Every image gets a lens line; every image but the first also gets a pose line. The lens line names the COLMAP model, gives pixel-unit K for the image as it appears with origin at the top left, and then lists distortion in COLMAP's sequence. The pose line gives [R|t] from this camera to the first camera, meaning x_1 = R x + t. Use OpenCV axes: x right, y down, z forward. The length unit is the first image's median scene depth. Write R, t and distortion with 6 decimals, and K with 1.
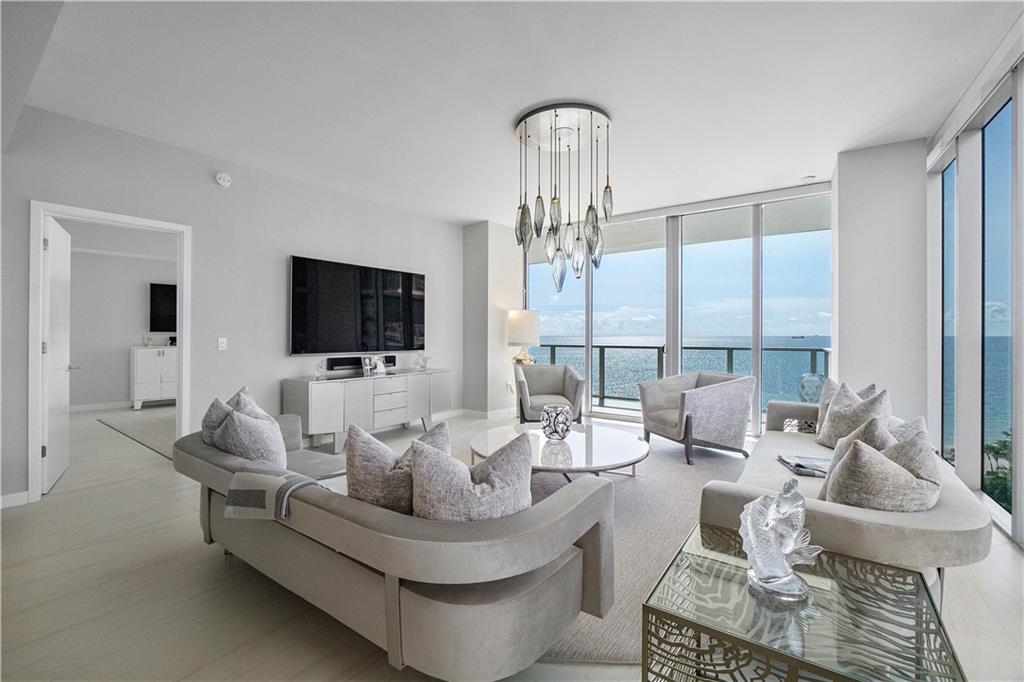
lens RADIAL K [[441.4, 0, 505.9], [0, 441.4, 336.1], [0, 0, 1]] dist [-0.002896, 0.000180]
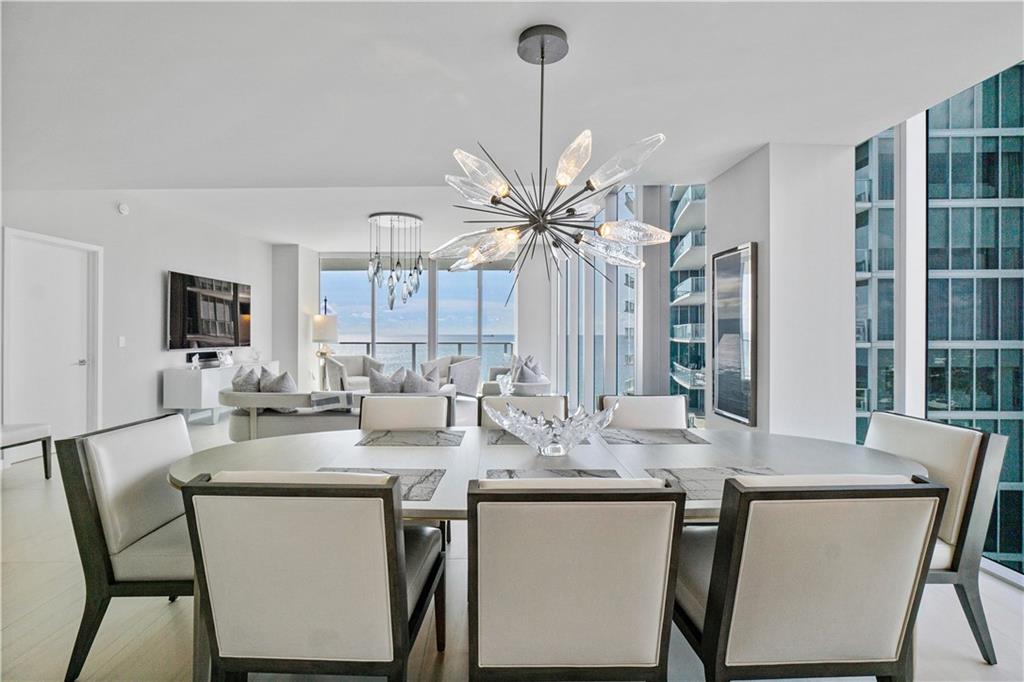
lens RADIAL K [[468.8, 0, 512.0], [0, 468.8, 341.0], [0, 0, 1]] dist [-0.000040, 0.000071]
pose [[0.803841, -0.008507, 0.594784, -0.443441], [0.000573, 0.999908, 0.013527, -0.000733], [-0.594844, -0.010533, 0.803772, -0.579831]]
